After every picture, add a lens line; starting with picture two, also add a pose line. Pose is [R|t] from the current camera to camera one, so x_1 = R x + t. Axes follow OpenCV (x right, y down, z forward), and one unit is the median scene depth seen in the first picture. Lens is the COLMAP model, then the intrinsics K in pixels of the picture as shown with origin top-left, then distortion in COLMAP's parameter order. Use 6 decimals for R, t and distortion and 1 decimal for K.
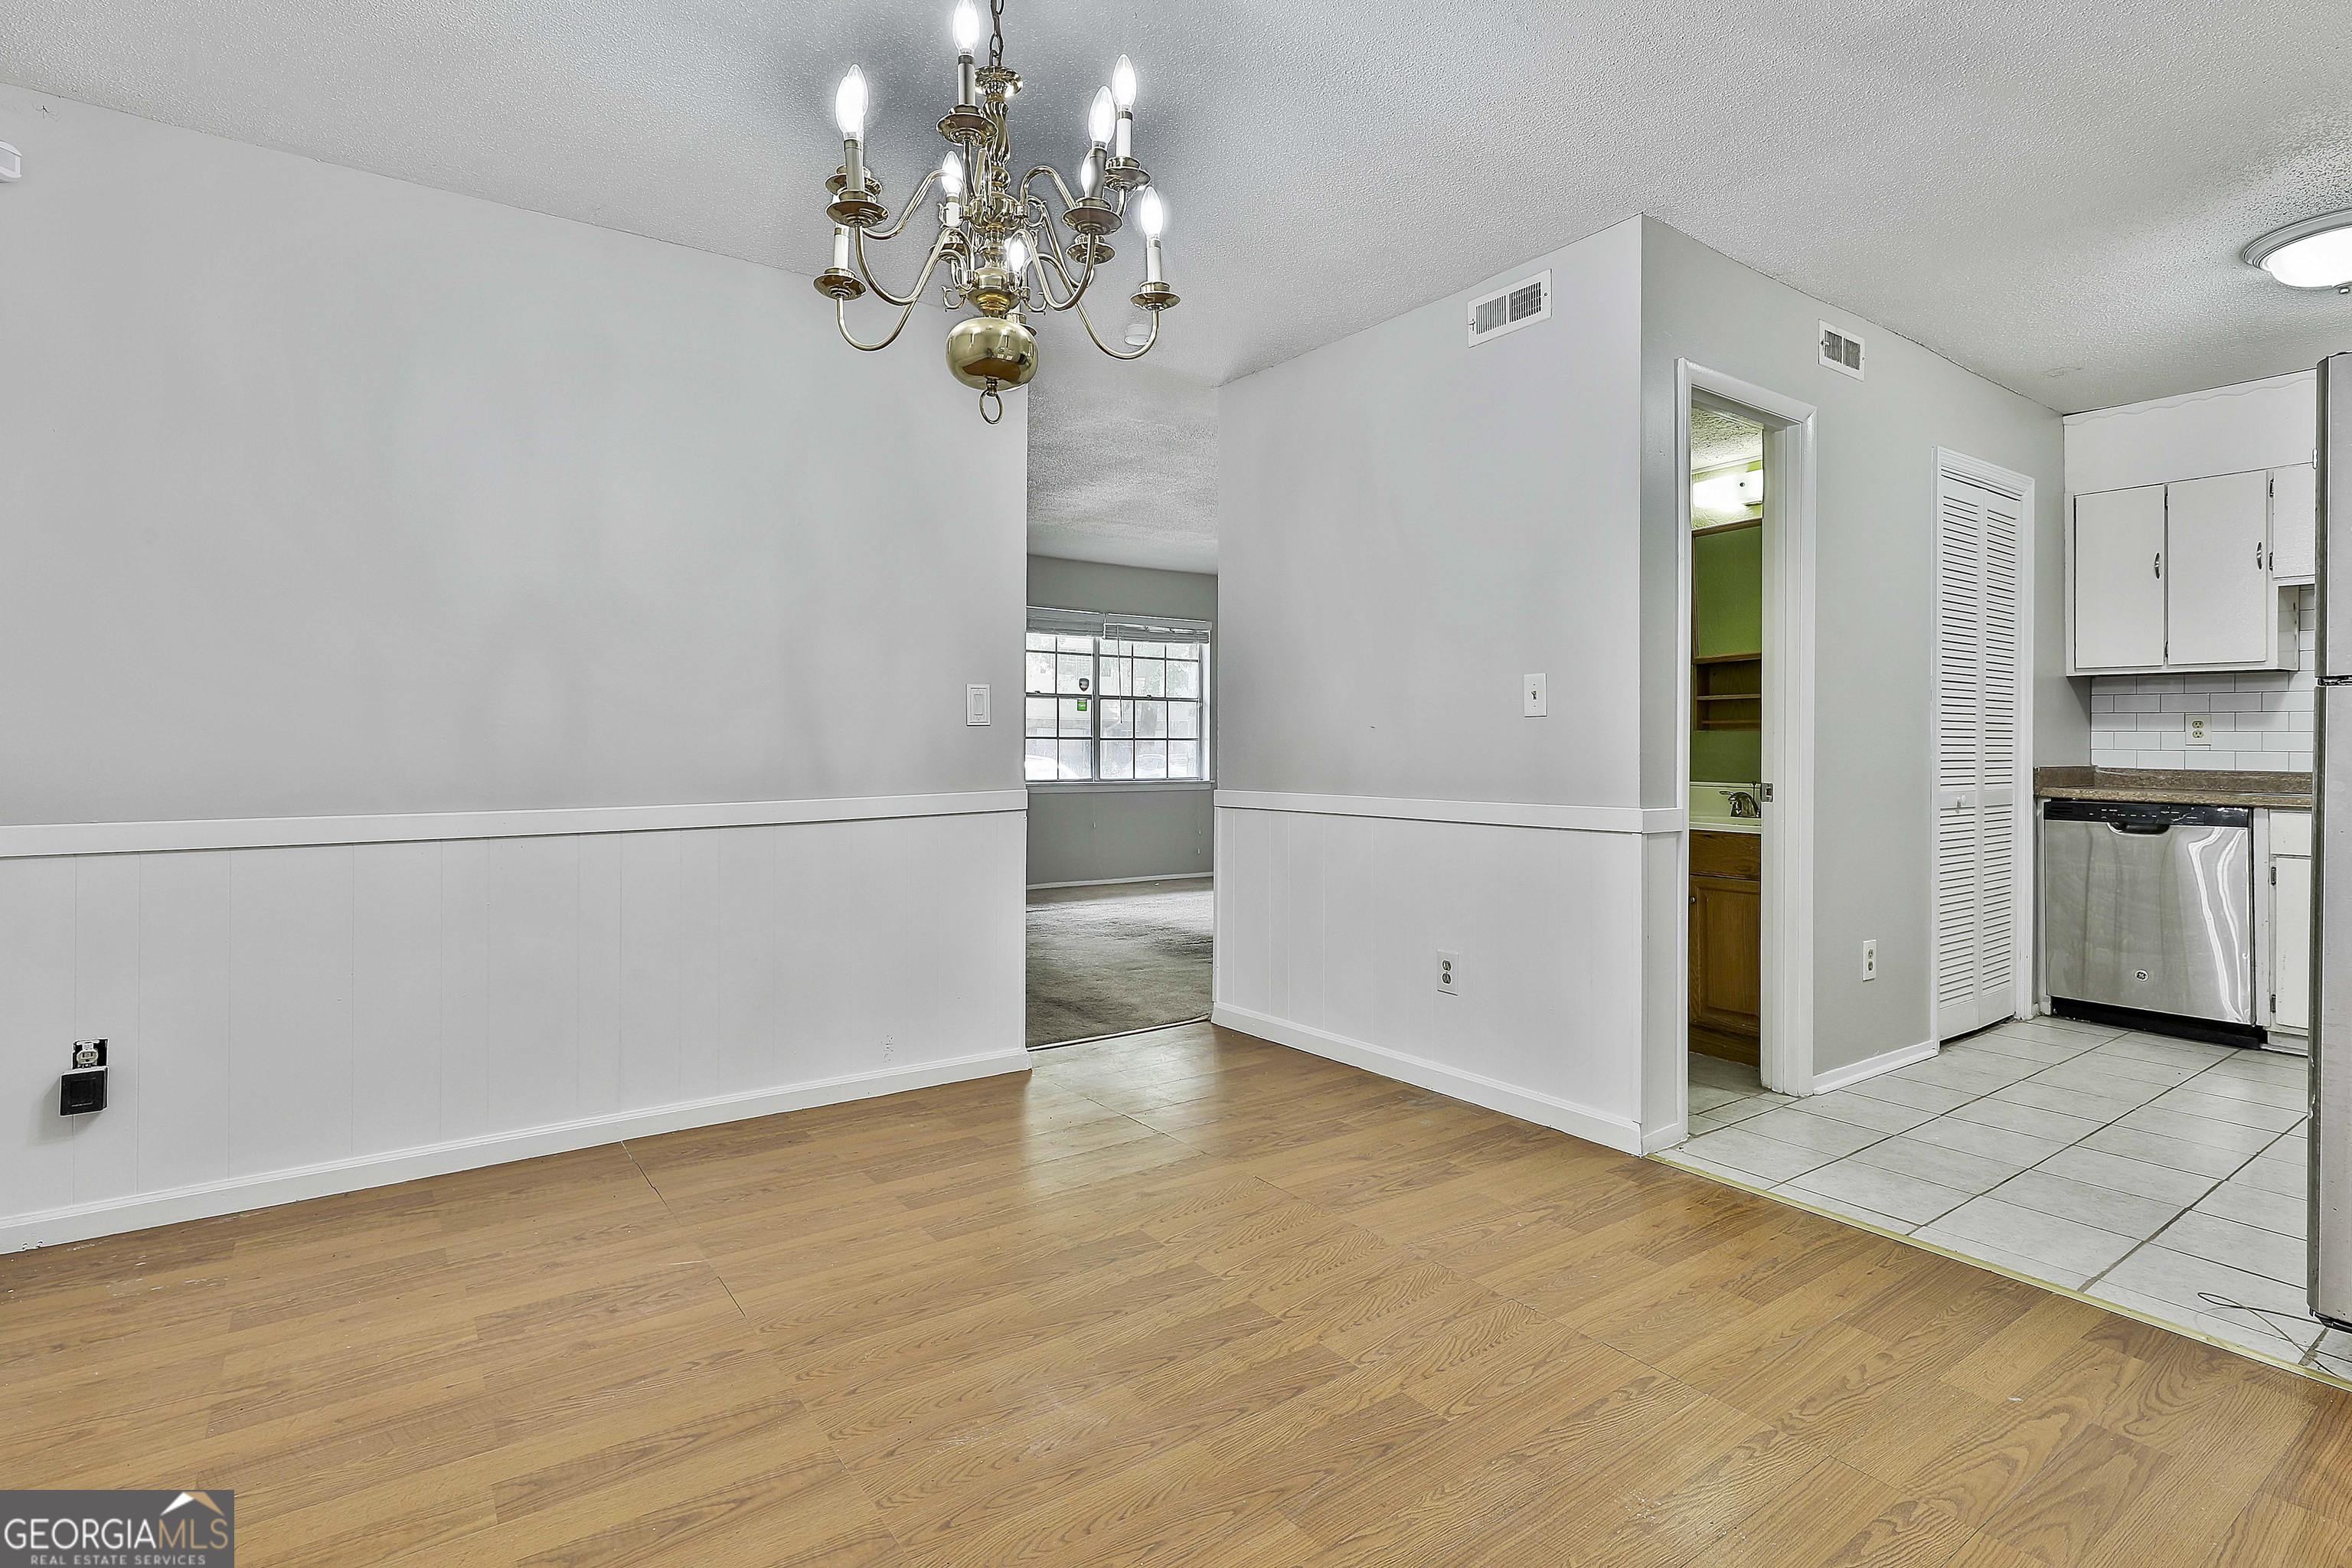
lens RADIAL K [[1140.6, 0, 1164.2], [0, 1140.6, 742.8], [0, 0, 1]] dist [-0.001917, 0.000424]
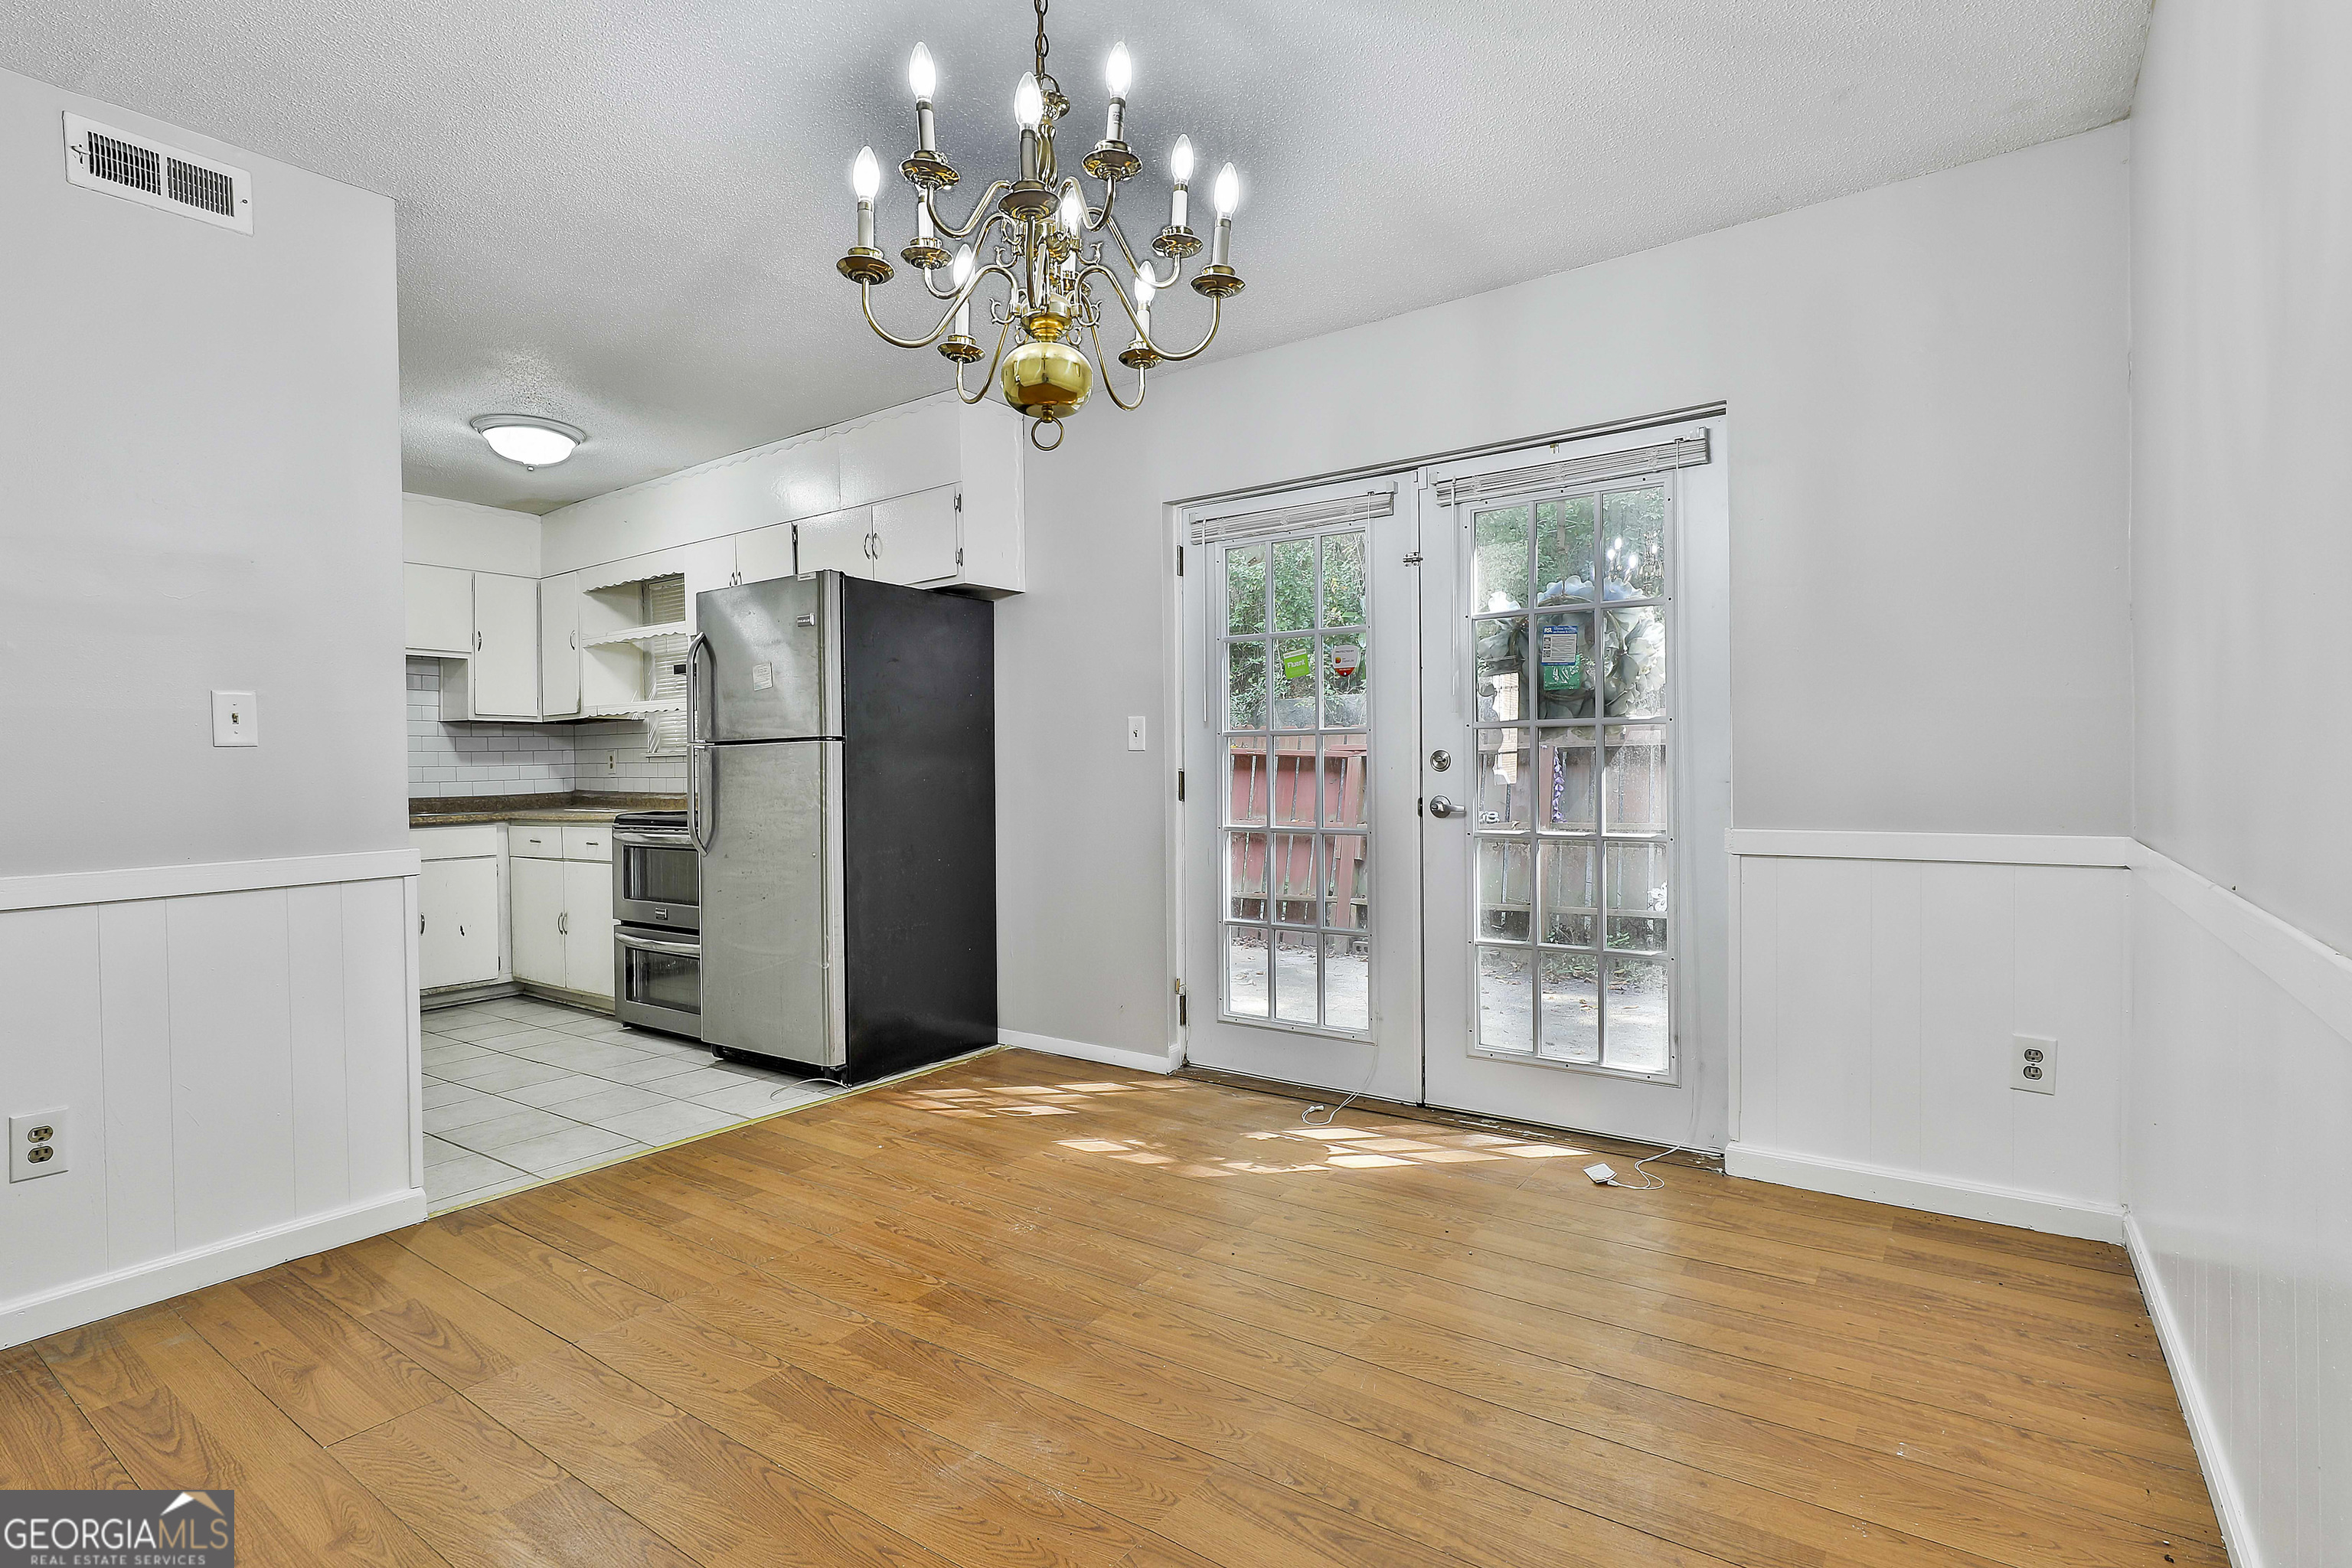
lens RADIAL K [[1140.6, 0, 1184.0], [0, 1140.6, 783.6], [0, 0, 1]] dist [-0.001917, 0.000424]
pose [[-0.338771, -0.012440, 0.940787, -0.656825], [0.010806, 0.999795, 0.017112, -0.004385], [-0.940807, 0.015963, -0.338567, 0.713775]]
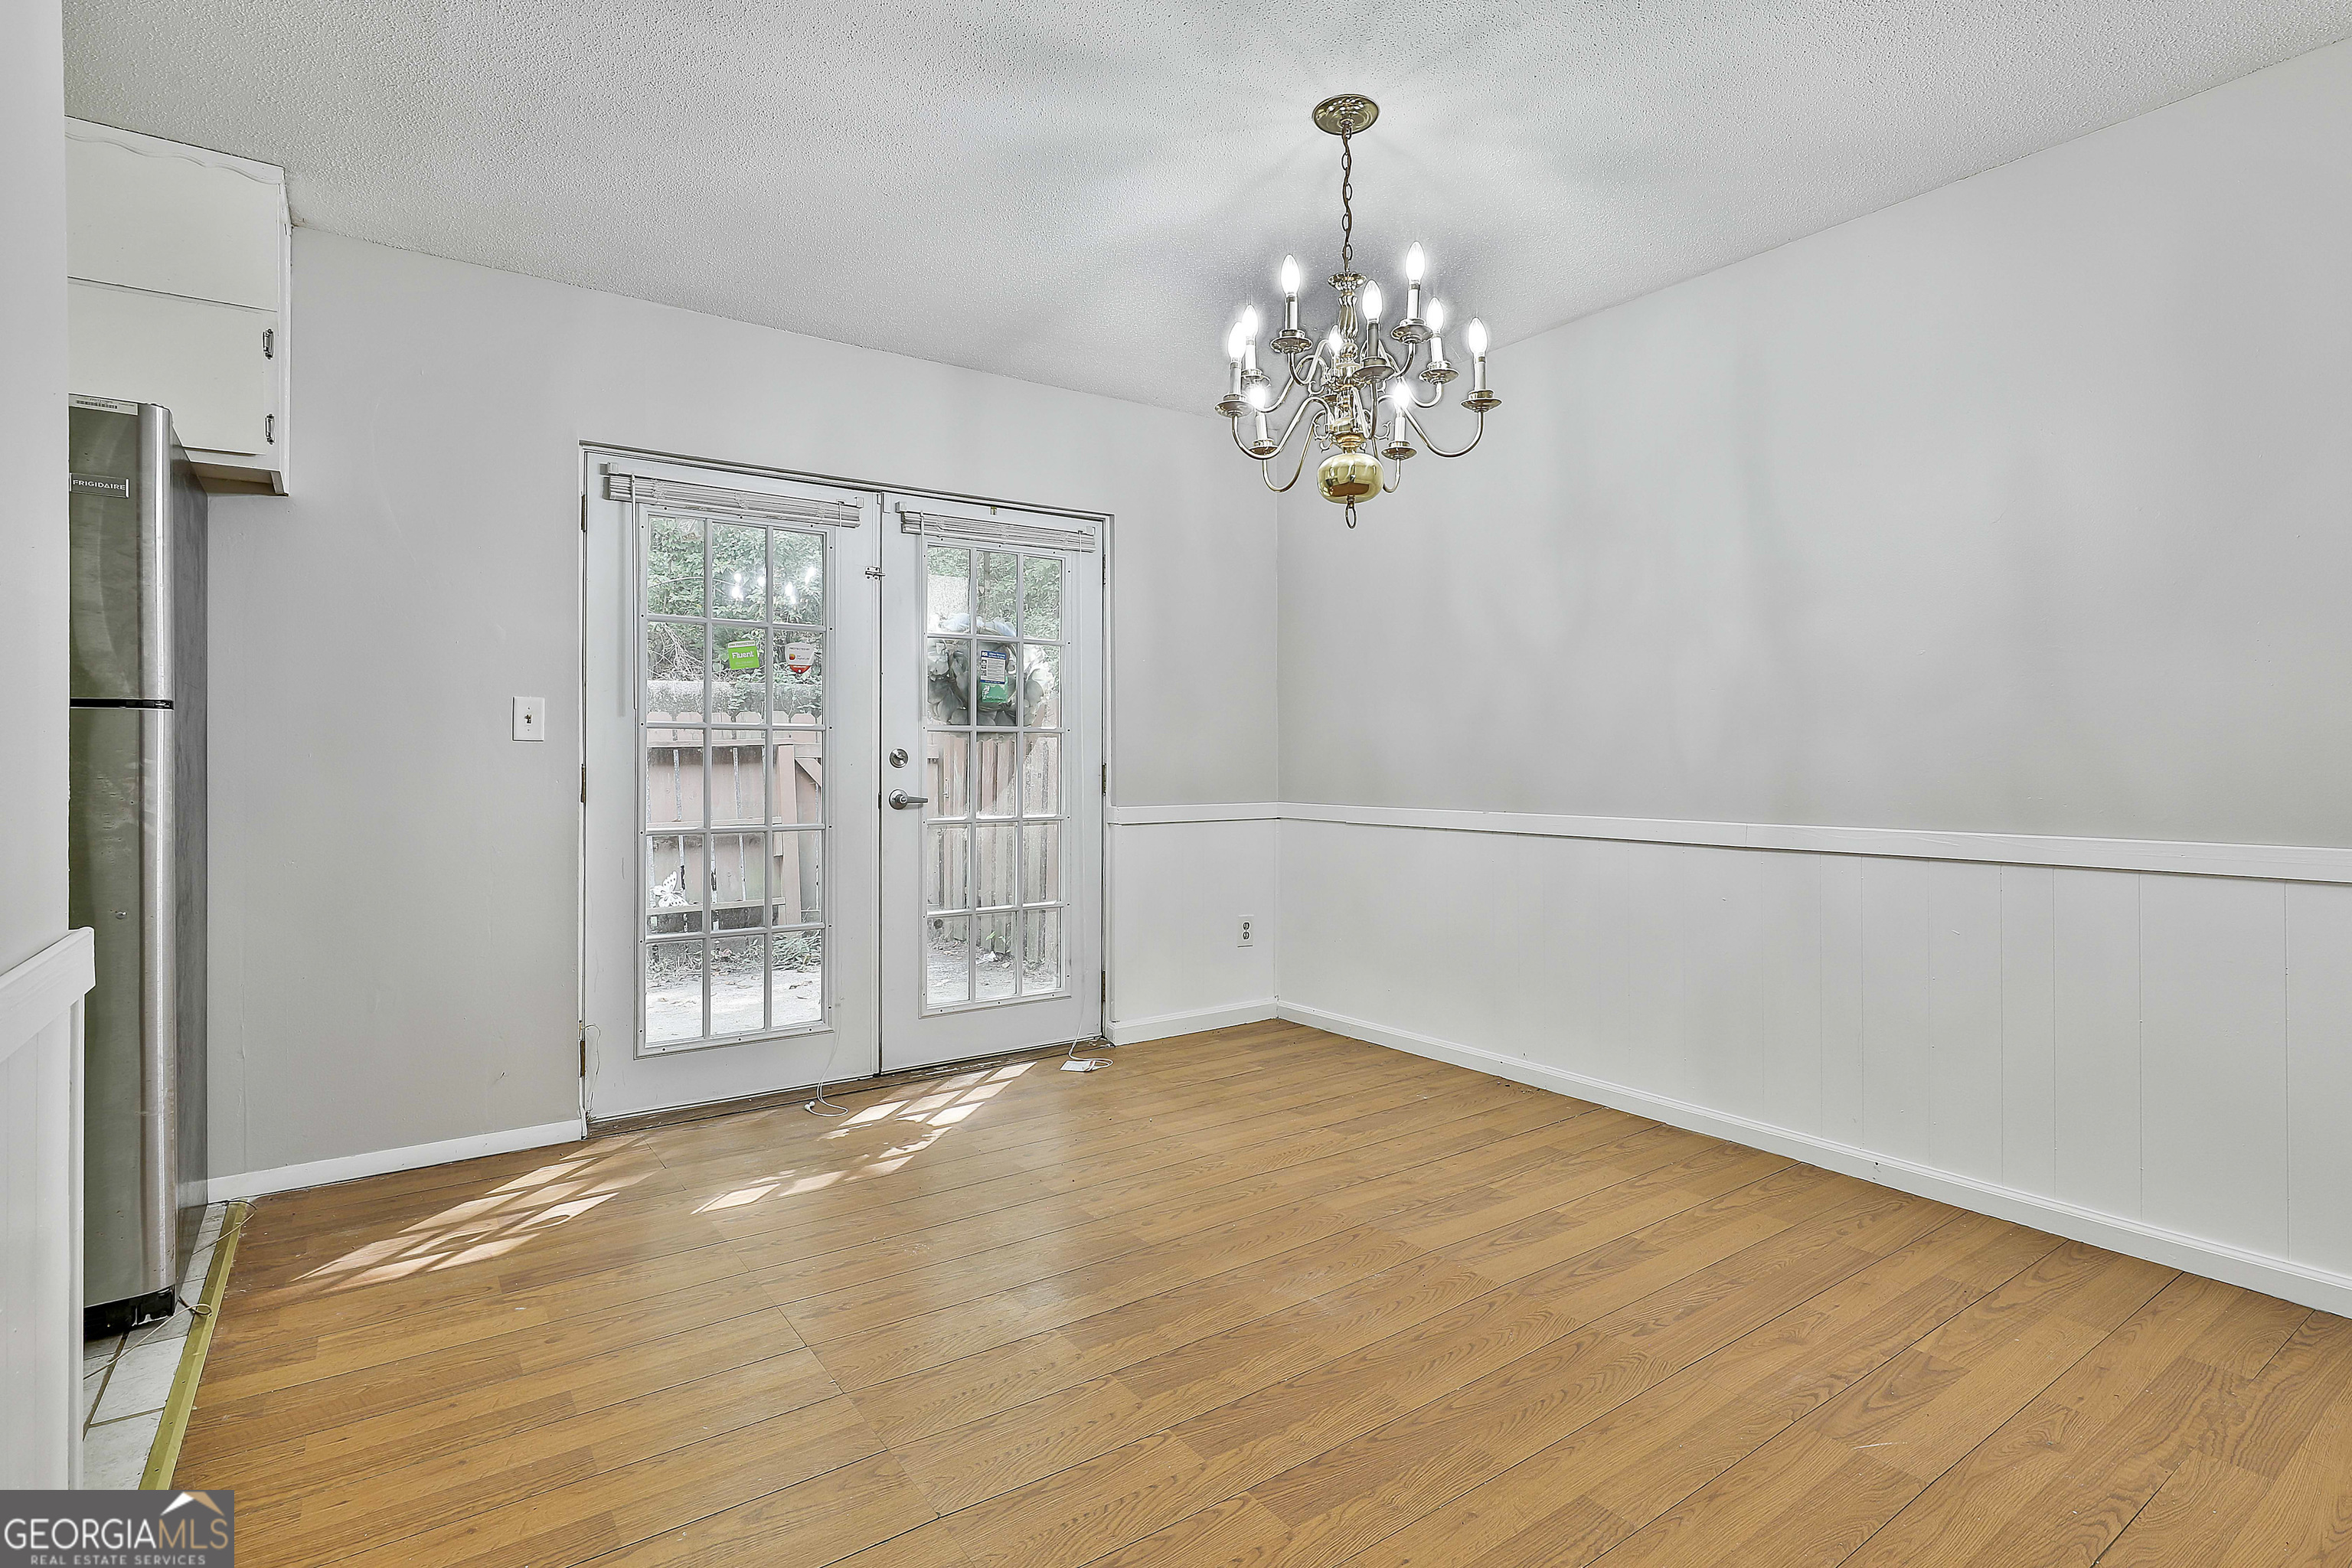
lens RADIAL K [[1140.6, 0, 1189.7], [0, 1140.6, 769.4], [0, 0, 1]] dist [-0.001917, 0.000424]
pose [[-0.999906, 0.001934, -0.013585, 0.036057], [0.001866, 0.999986, 0.005028, 0.001471], [0.013594, 0.005002, -0.999895, 1.377945]]
